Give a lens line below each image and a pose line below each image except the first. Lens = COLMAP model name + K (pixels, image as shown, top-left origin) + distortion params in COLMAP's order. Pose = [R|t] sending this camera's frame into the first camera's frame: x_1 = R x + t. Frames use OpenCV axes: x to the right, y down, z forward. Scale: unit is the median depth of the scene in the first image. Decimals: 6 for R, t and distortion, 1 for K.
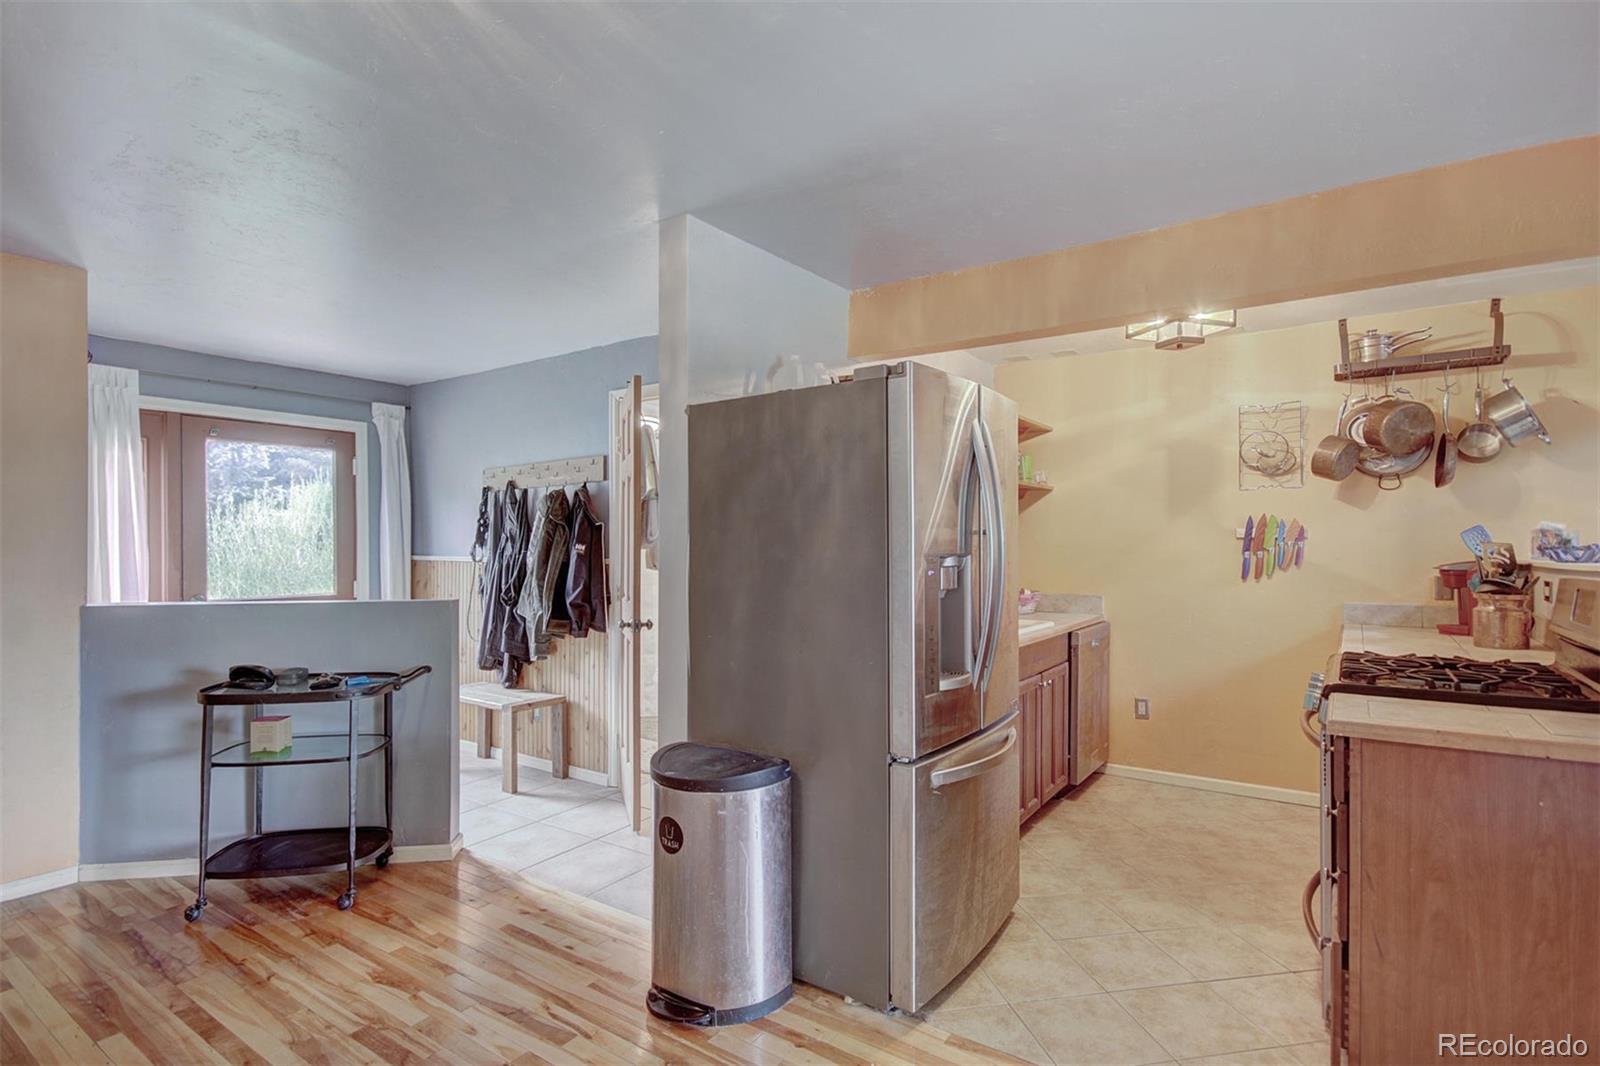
lens RADIAL K [[780.3, 0, 795.9], [0, 780.3, 584.9], [0, 0, 1]] dist [0.004440, 0.000939]
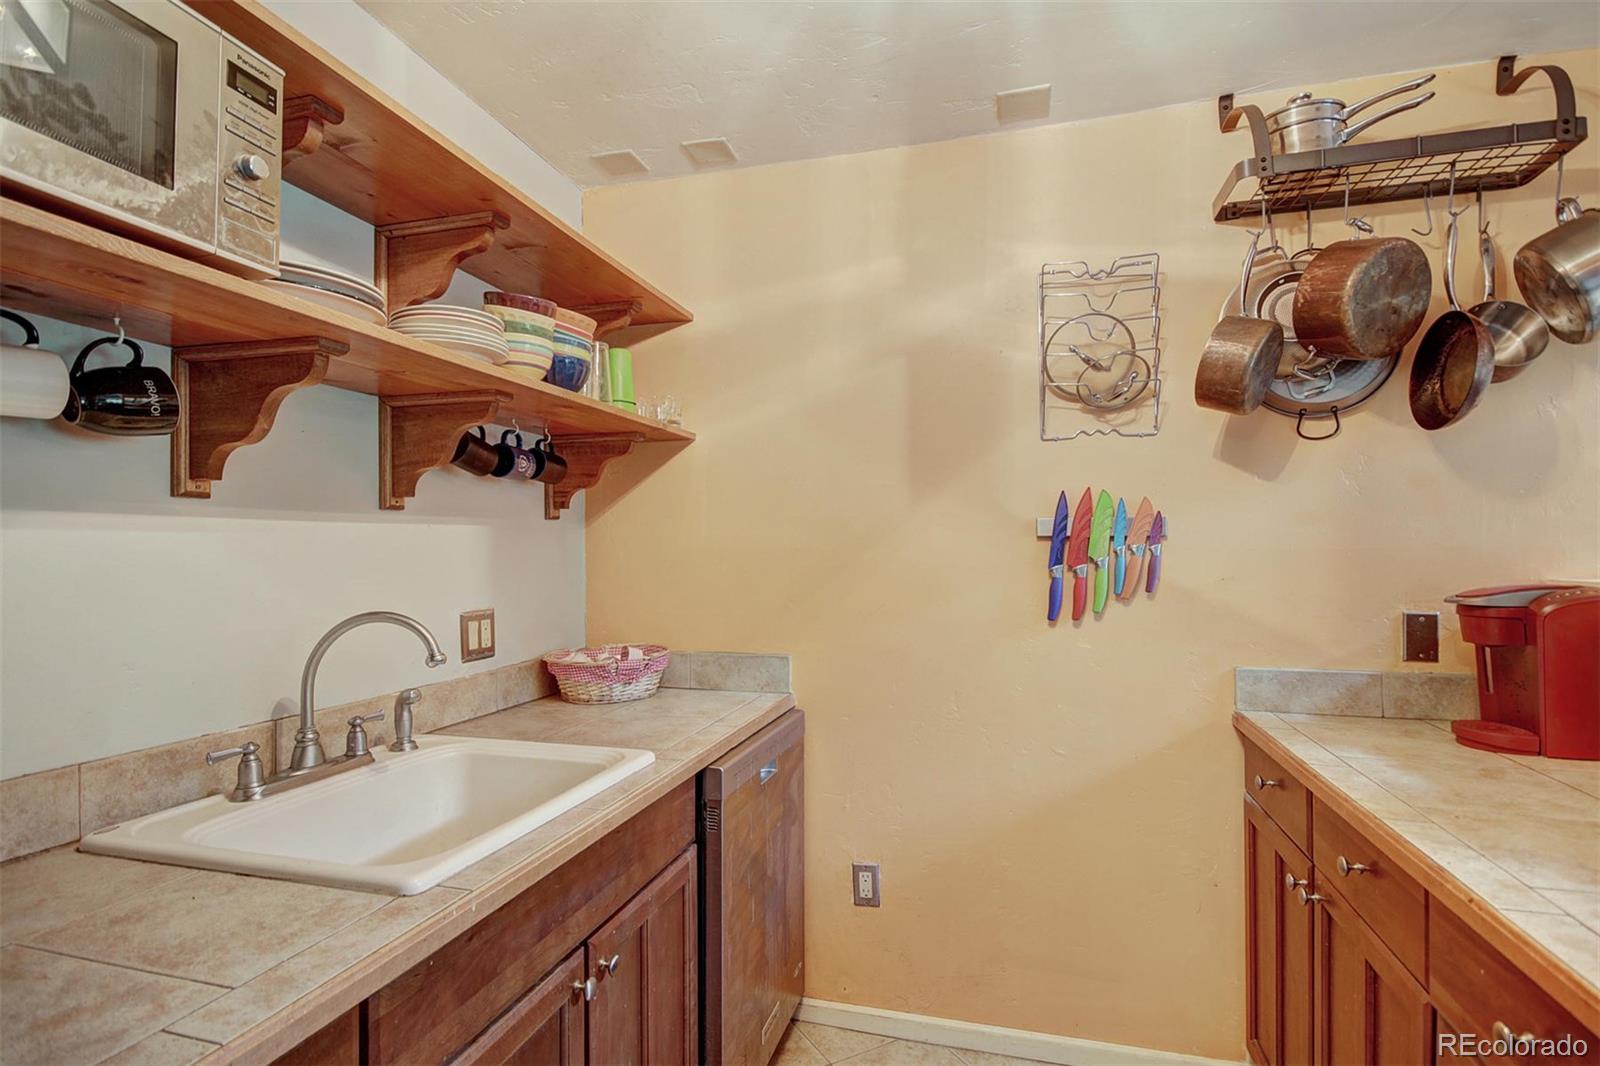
lens RADIAL K [[851.5, 0, 761.3], [0, 851.5, 626.3], [0, 0, 1]] dist [0.003724, 0.000523]
pose [[0.955228, -0.027433, 0.294597, 0.257578], [0.016620, 0.999095, 0.039148, -0.030011], [-0.295404, -0.032499, 0.954820, 0.582497]]
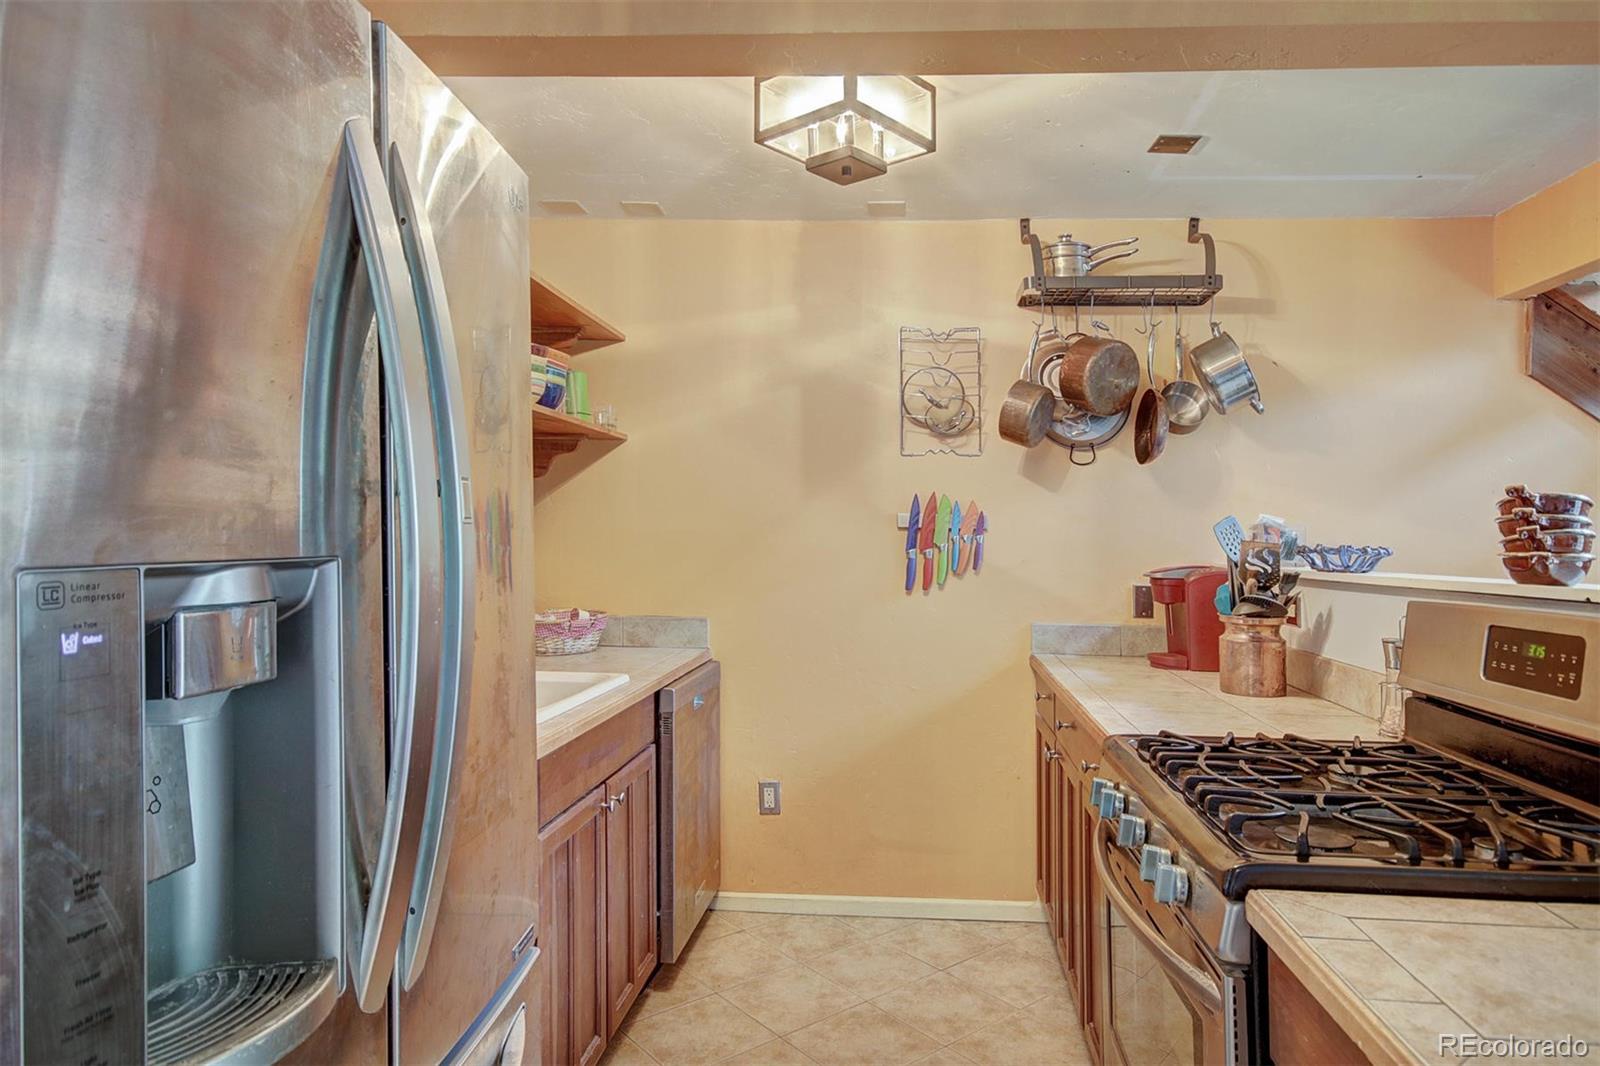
lens RADIAL K [[991.0, 0, 868.6], [0, 991.0, 605.5], [0, 0, 1]] dist [-0.001383, 0.000277]
pose [[0.852232, -0.018762, 0.522828, 0.112833], [0.006709, 0.999666, 0.024938, -0.016606], [-0.523121, -0.017745, 0.852074, 0.324883]]
